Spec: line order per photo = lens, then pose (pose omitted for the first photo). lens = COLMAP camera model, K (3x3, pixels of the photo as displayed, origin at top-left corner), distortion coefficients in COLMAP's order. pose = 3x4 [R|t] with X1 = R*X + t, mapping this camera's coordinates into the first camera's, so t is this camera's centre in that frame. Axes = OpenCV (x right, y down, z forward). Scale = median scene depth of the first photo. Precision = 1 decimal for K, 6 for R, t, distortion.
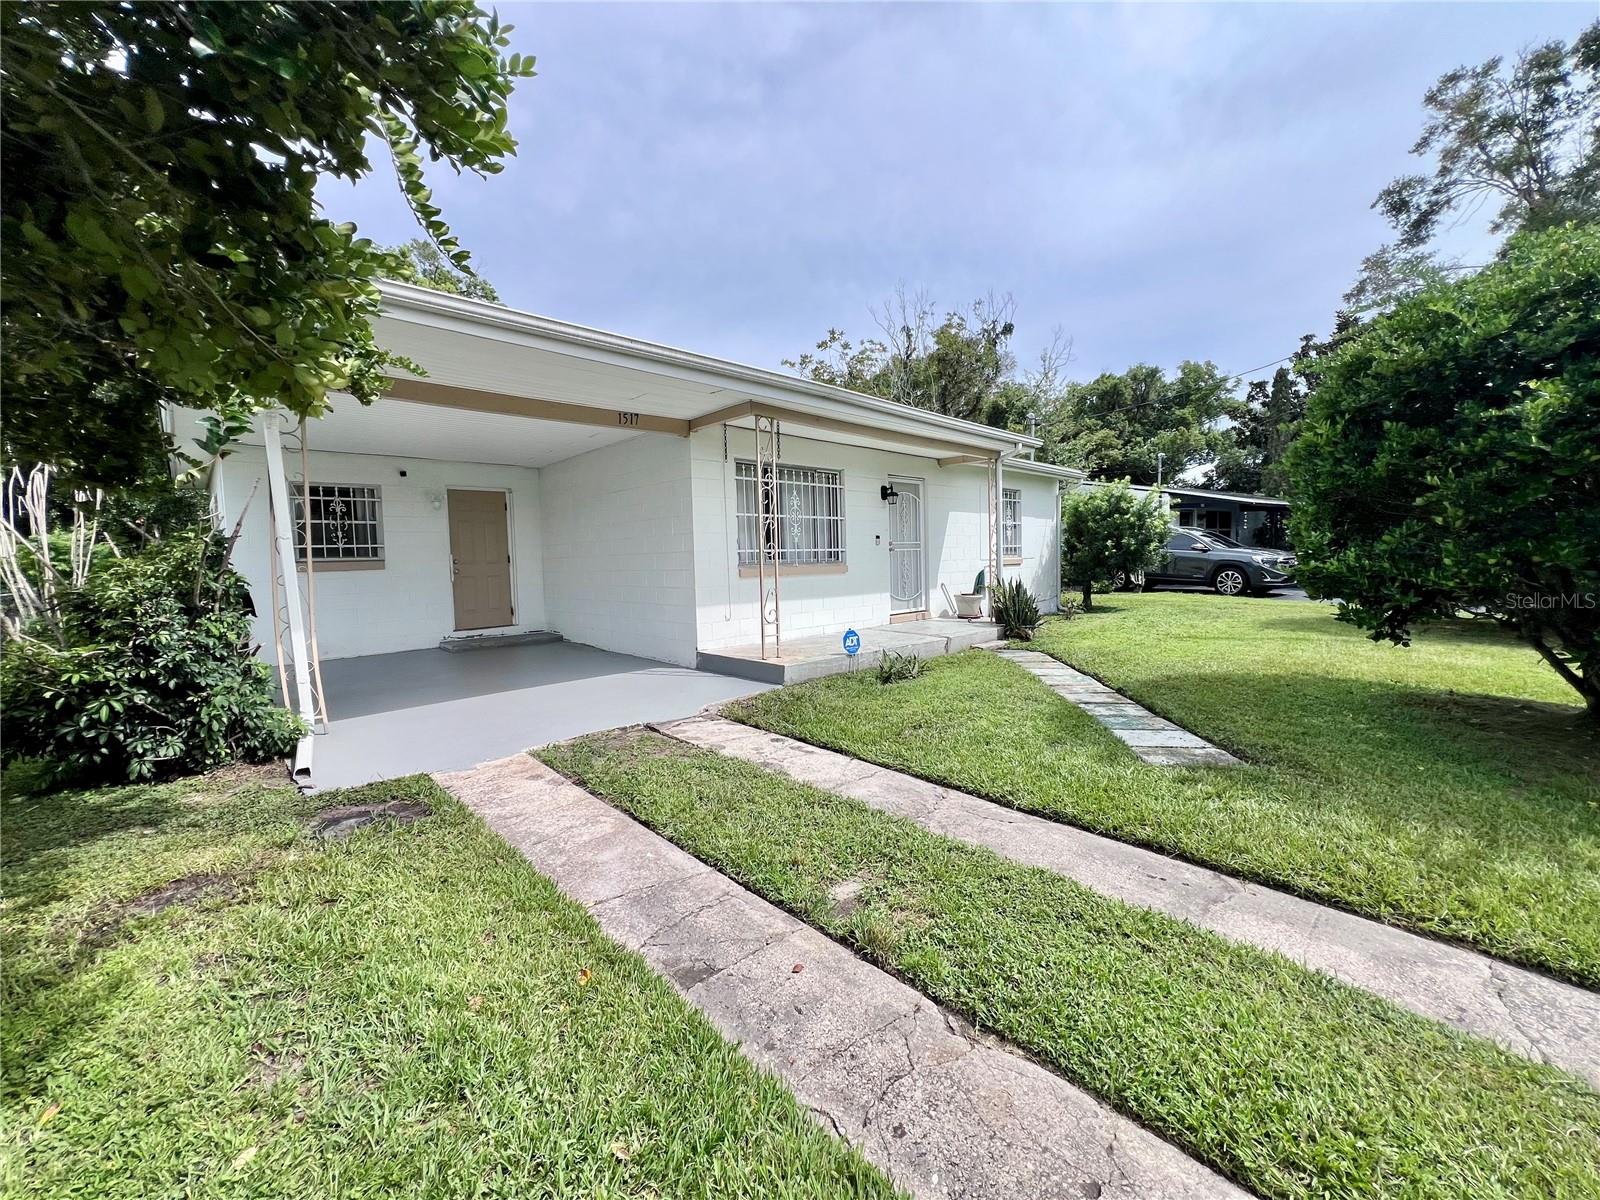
lens RADIAL K [[638.4, 0, 796.4], [0, 638.4, 596.5], [0, 0, 1]] dist [-0.003604, 0.000881]
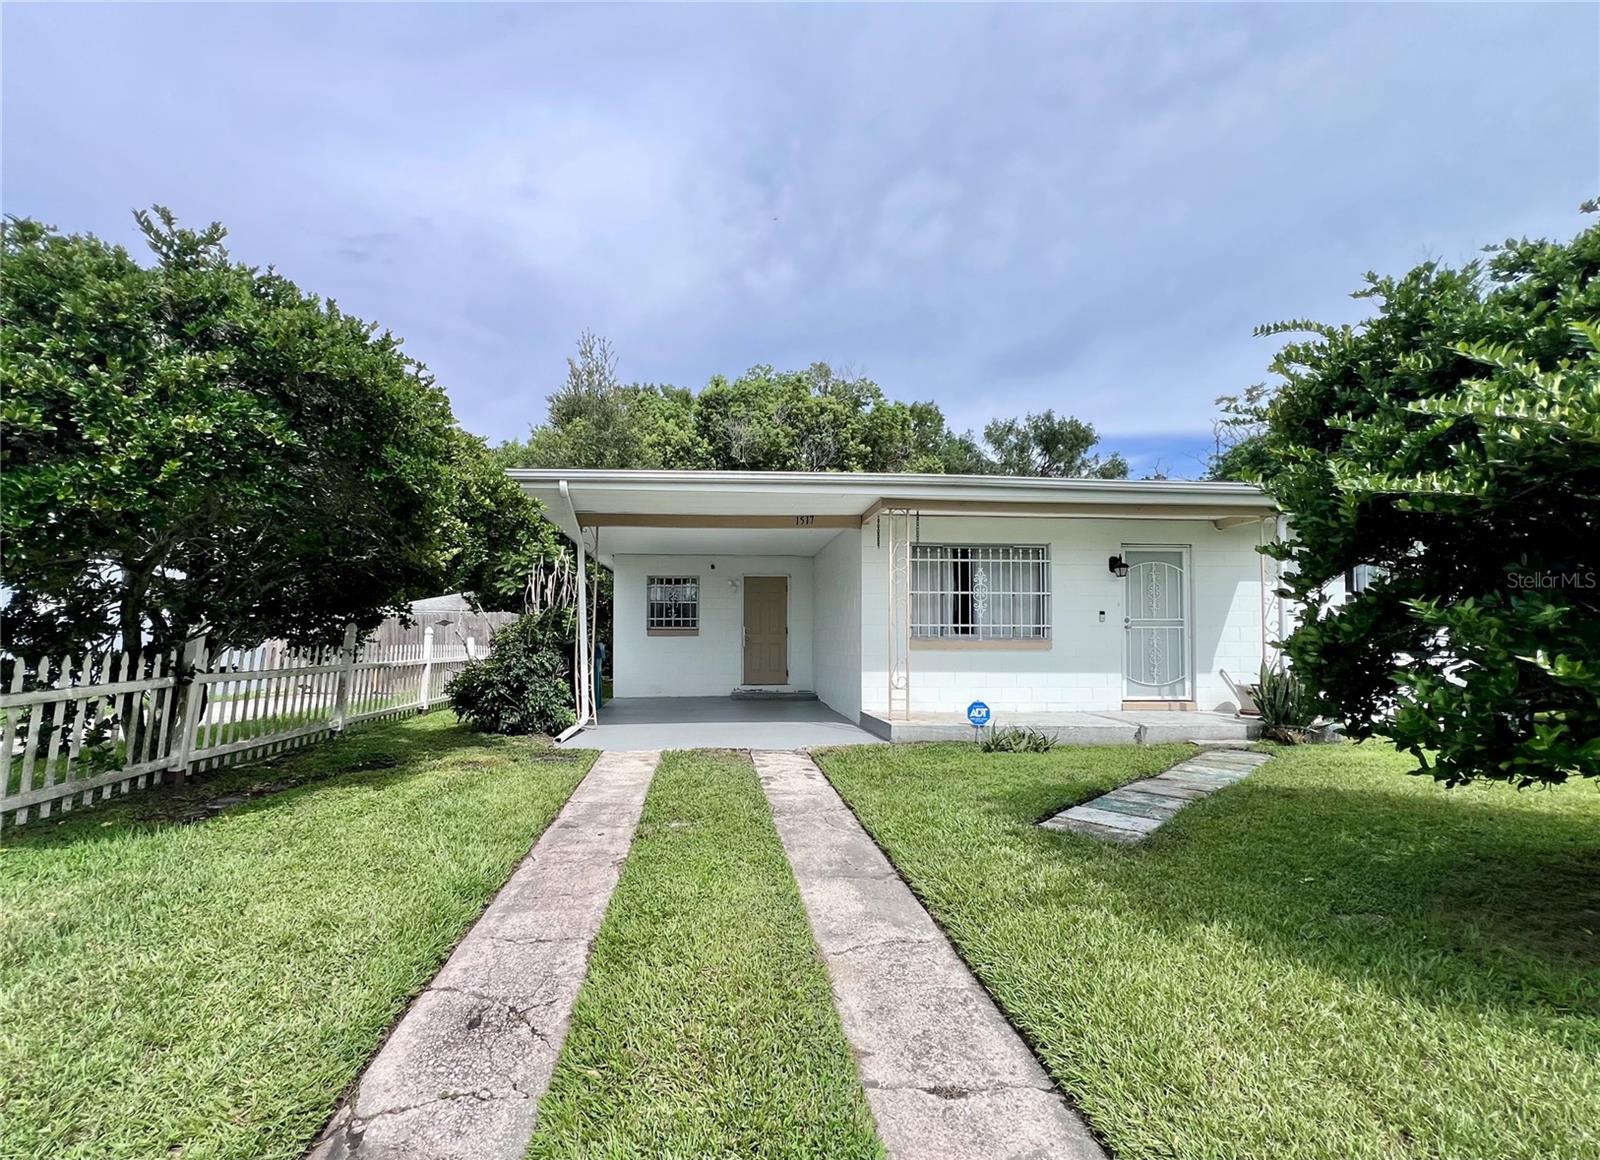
lens RADIAL K [[705.5, 0, 753.9], [0, 705.5, 625.2], [0, 0, 1]] dist [-0.005422, 0.000016]
pose [[0.767300, 0.011553, -0.641184, 0.861327], [-0.060664, 0.996662, -0.054638, 0.021478], [0.638413, 0.080821, 0.765439, -0.194835]]
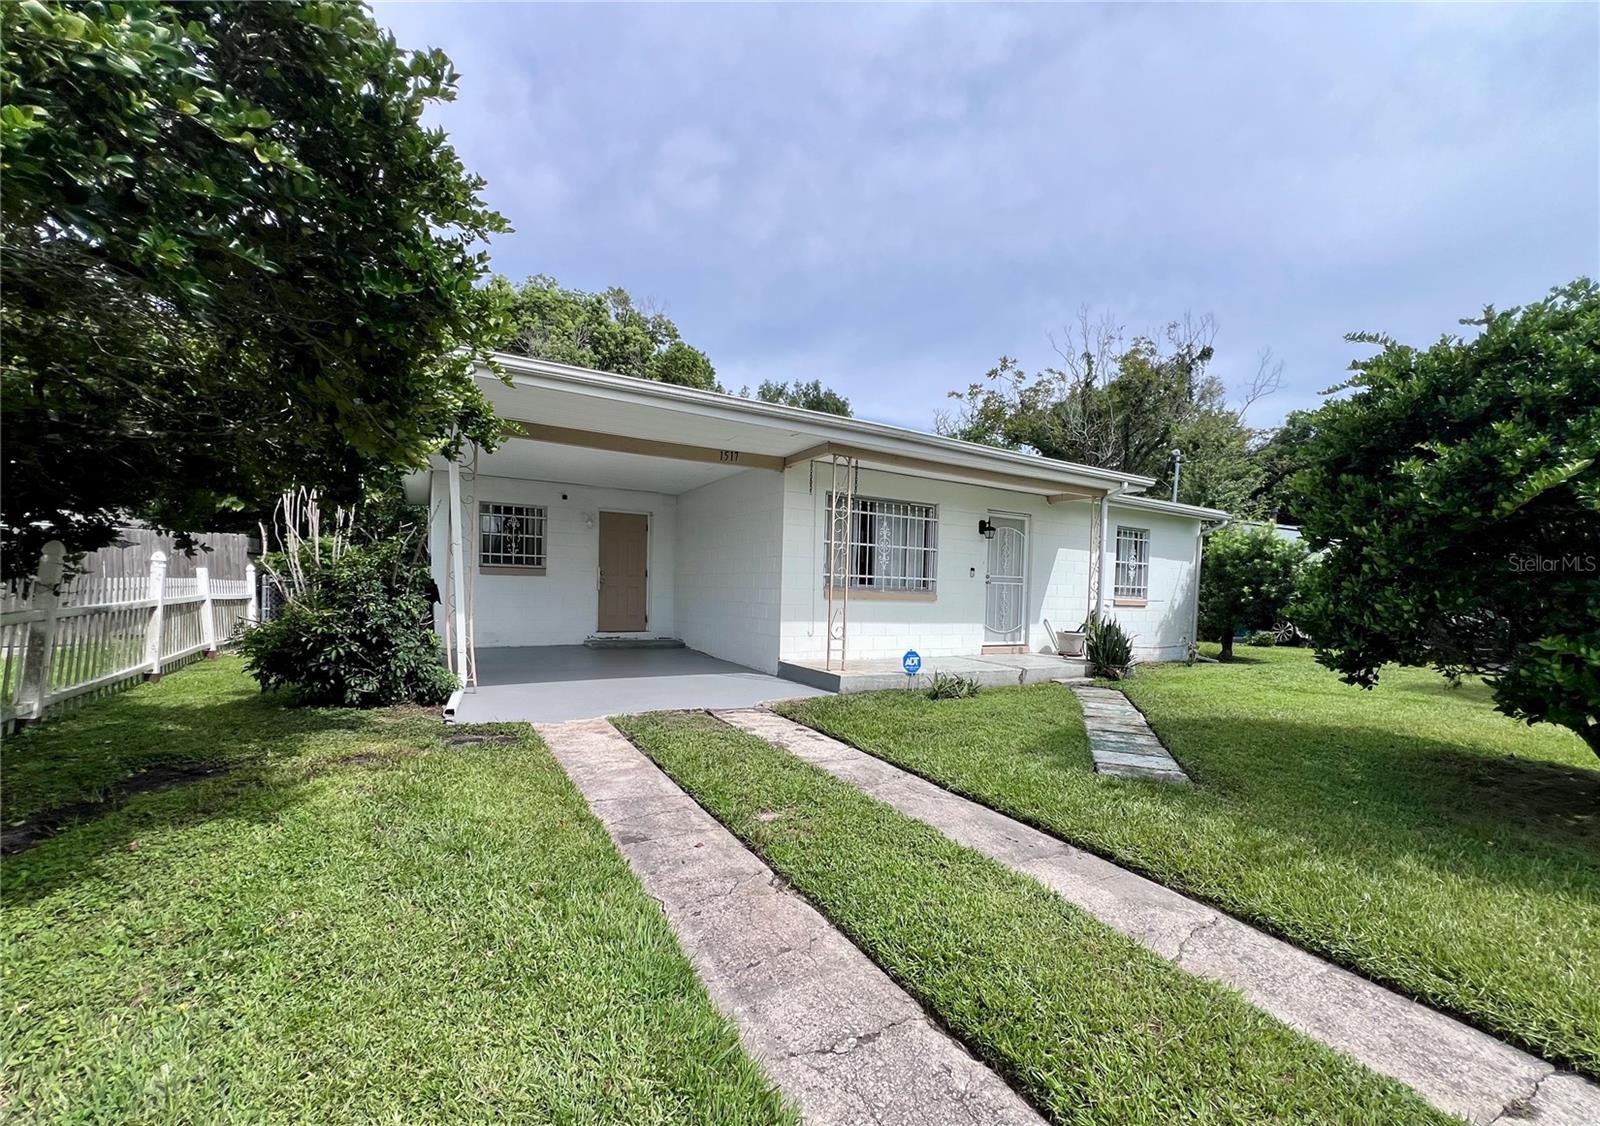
lens RADIAL K [[663.4, 0, 831.2], [0, 663.4, 621.4], [0, 0, 1]] dist [-0.004131, -0.000059]
pose [[0.976021, 0.064104, -0.208024, 0.292085], [-0.067035, 0.997726, -0.007063, 0.030907], [0.207098, 0.020839, 0.978098, -0.219072]]
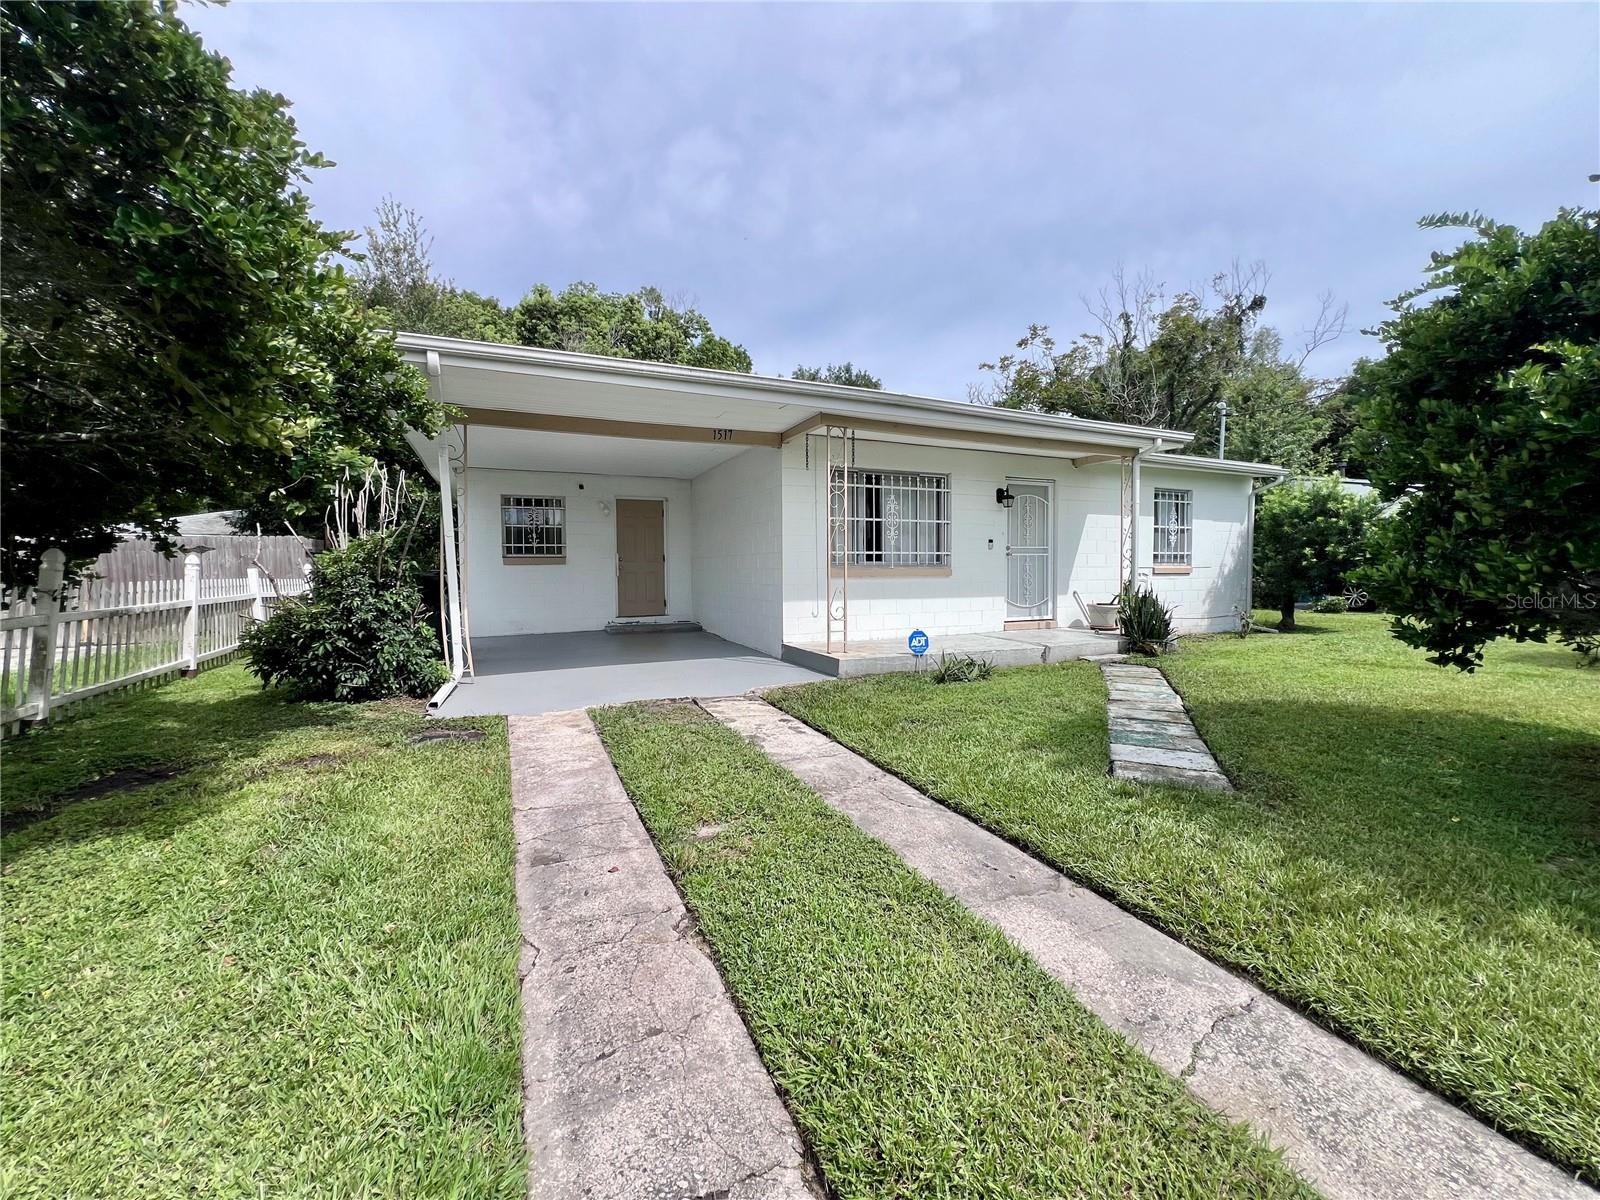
lens RADIAL K [[638.4, 0, 797.8], [0, 638.4, 596.5], [0, 0, 1]] dist [-0.003604, 0.000881]
pose [[0.944702, 0.034328, -0.326130, 0.374352], [-0.037647, 0.999284, -0.003867, 0.015196], [0.325763, 0.015931, 0.945317, -0.046011]]
